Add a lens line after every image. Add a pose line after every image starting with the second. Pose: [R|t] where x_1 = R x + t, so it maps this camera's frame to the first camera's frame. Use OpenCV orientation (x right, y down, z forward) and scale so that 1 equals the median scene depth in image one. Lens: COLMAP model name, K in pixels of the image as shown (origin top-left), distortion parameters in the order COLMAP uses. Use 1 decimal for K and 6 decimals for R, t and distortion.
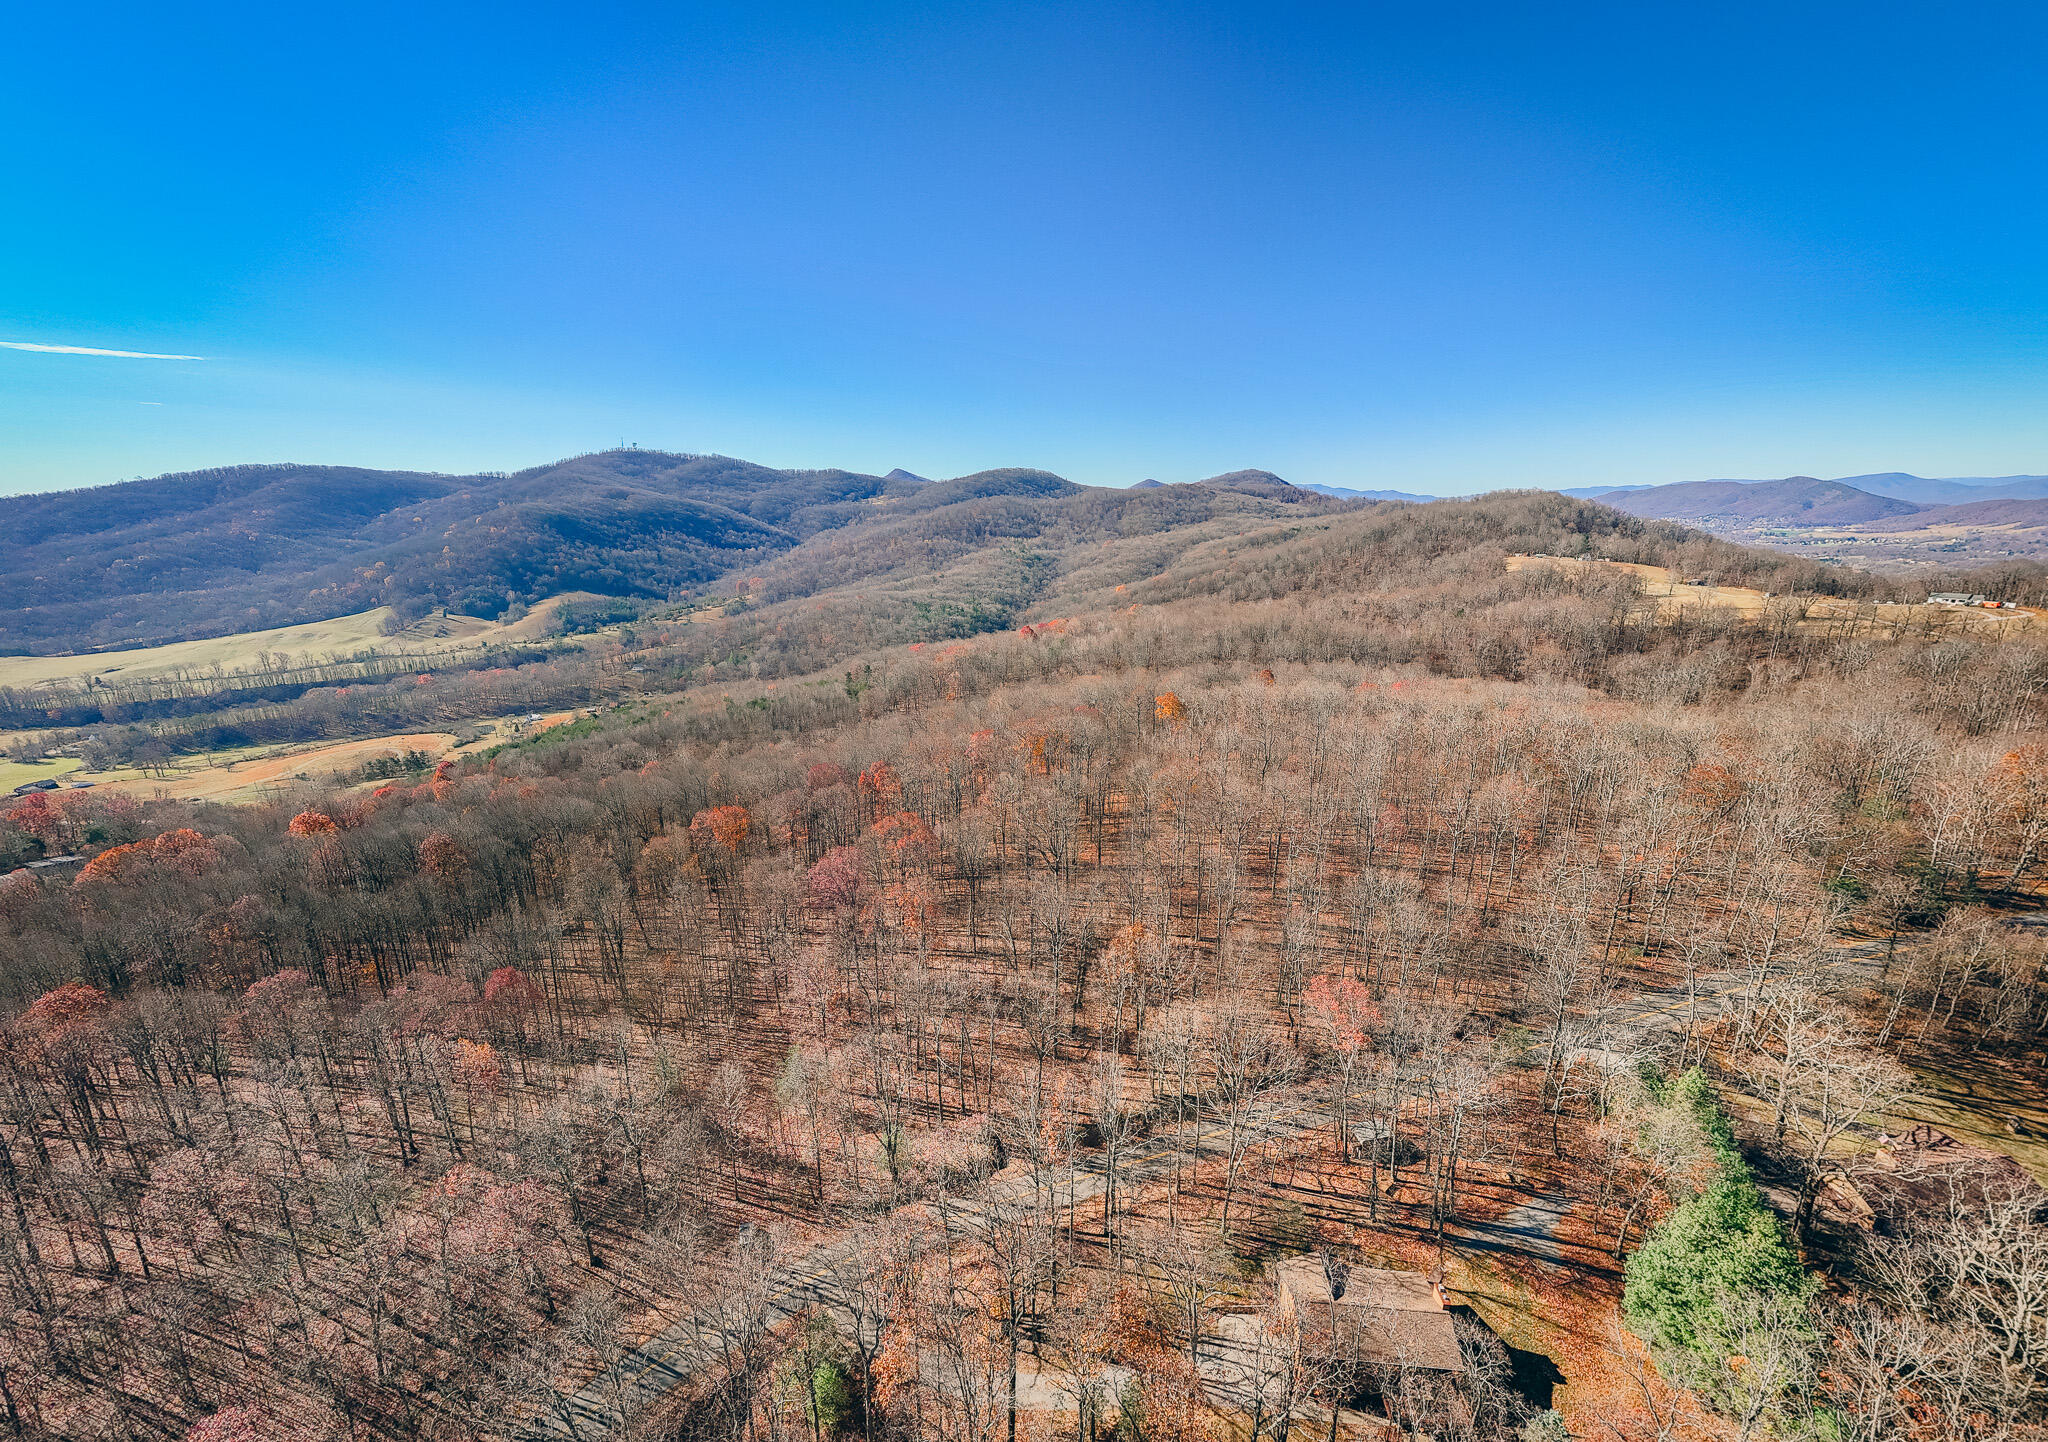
lens RADIAL K [[807.8, 0, 1024.0], [0, 807.8, 721.0], [0, 0, 1]] dist [0.021606, -0.000167]
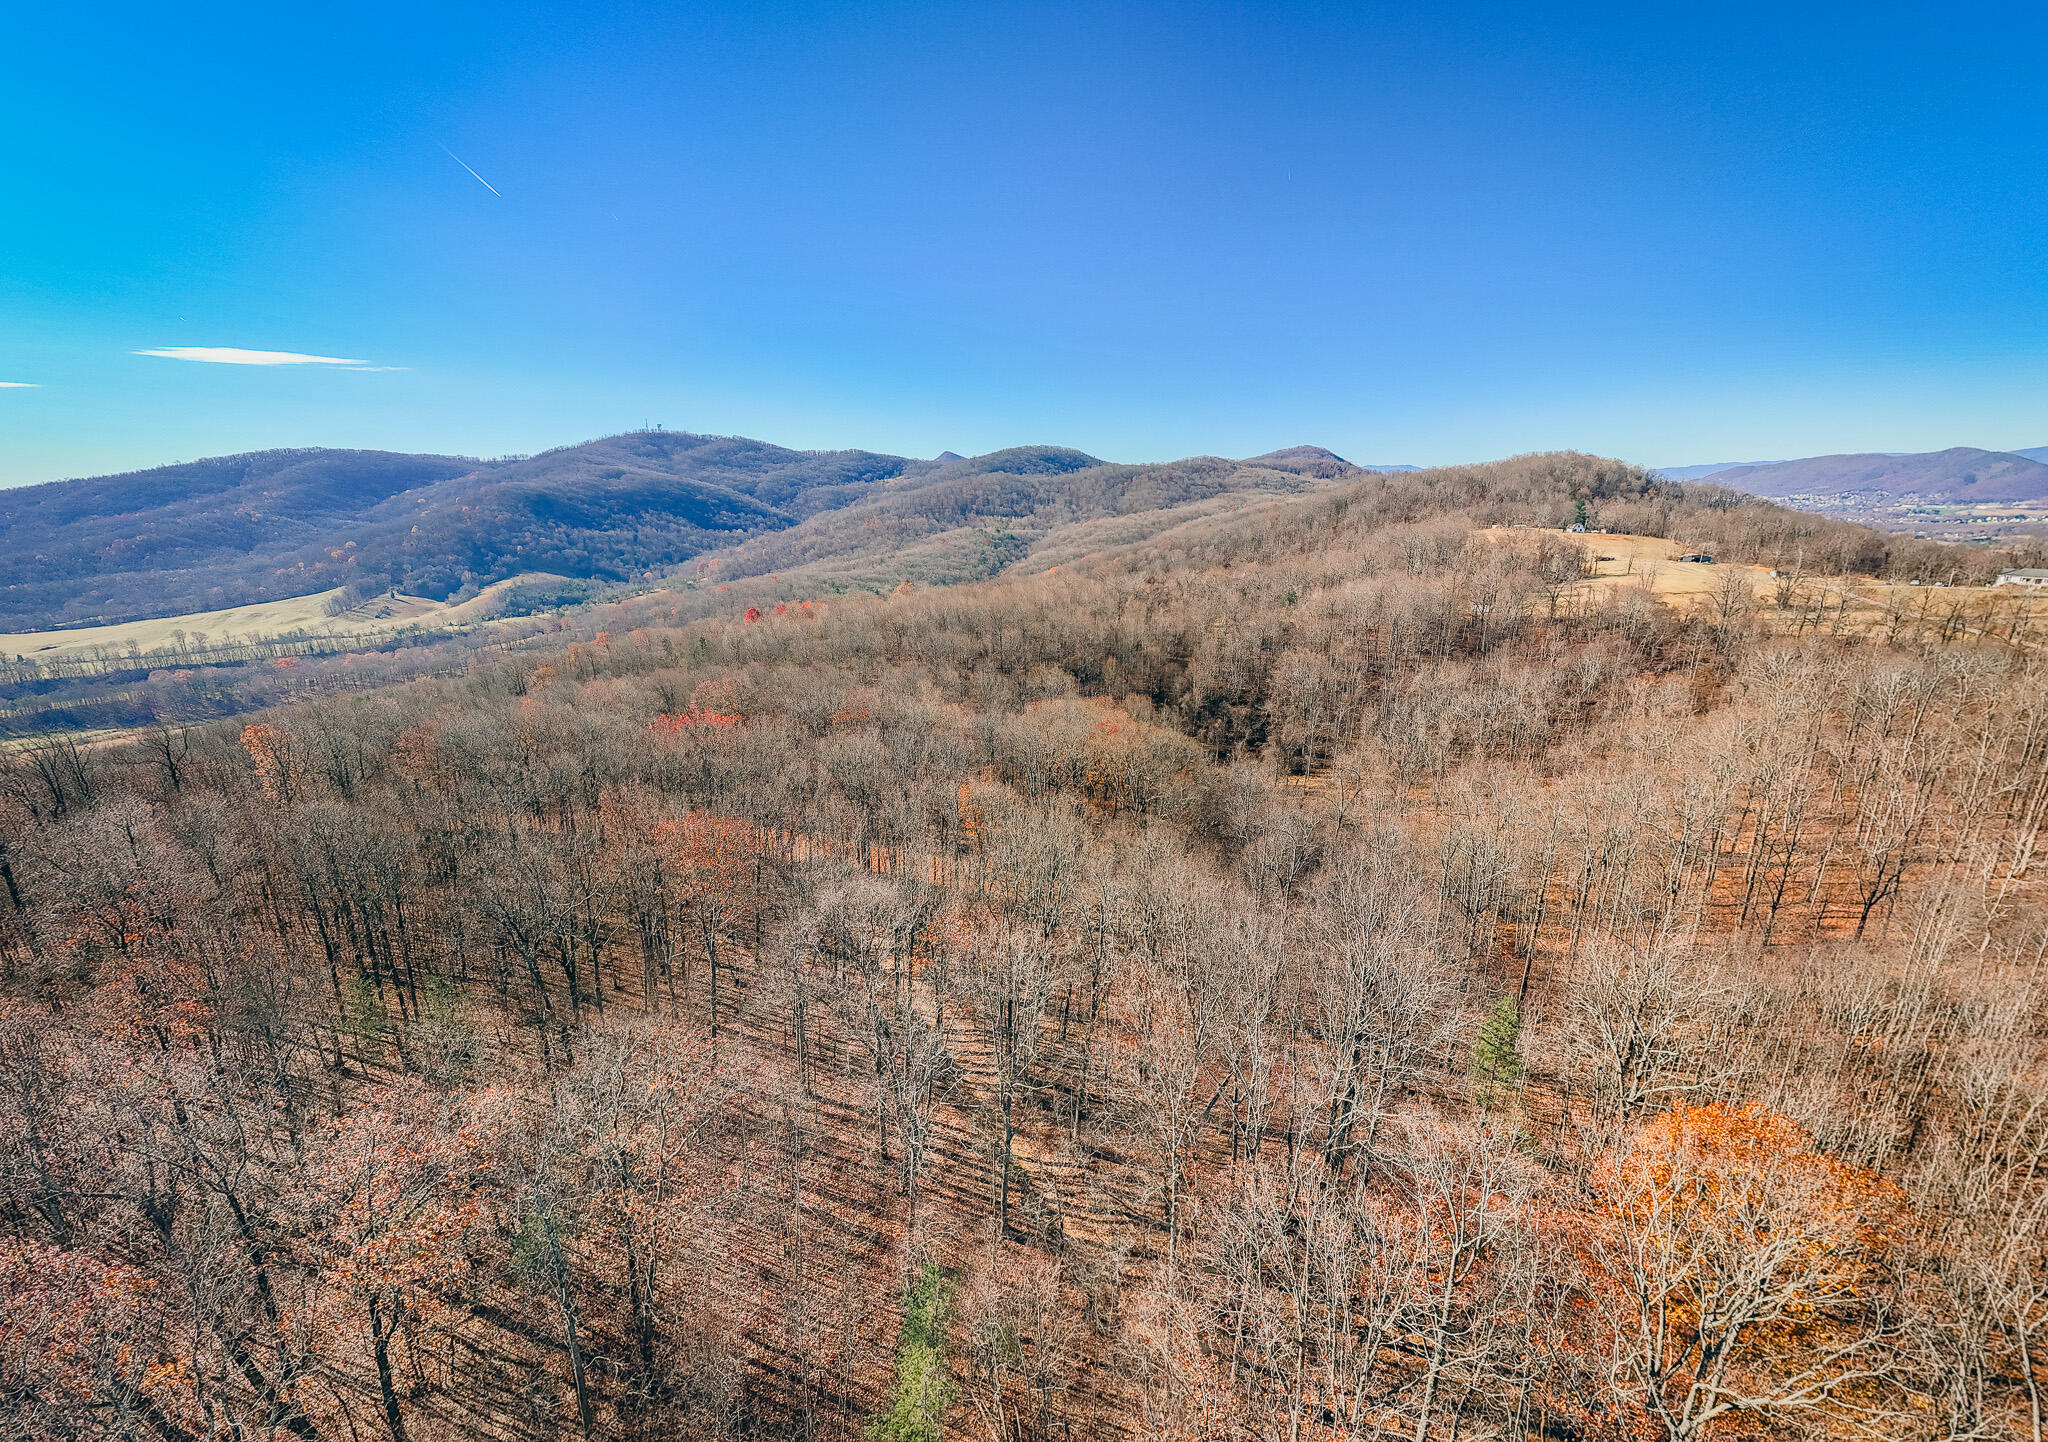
lens RADIAL K [[807.8, 0, 1024.0], [0, 807.8, 721.0], [0, 0, 1]] dist [0.021606, -0.000167]
pose [[0.995321, 0.020522, -0.094414, 0.105867], [-0.018975, 0.999671, 0.017251, -0.008564], [0.094737, -0.015379, 0.995384, 0.074238]]
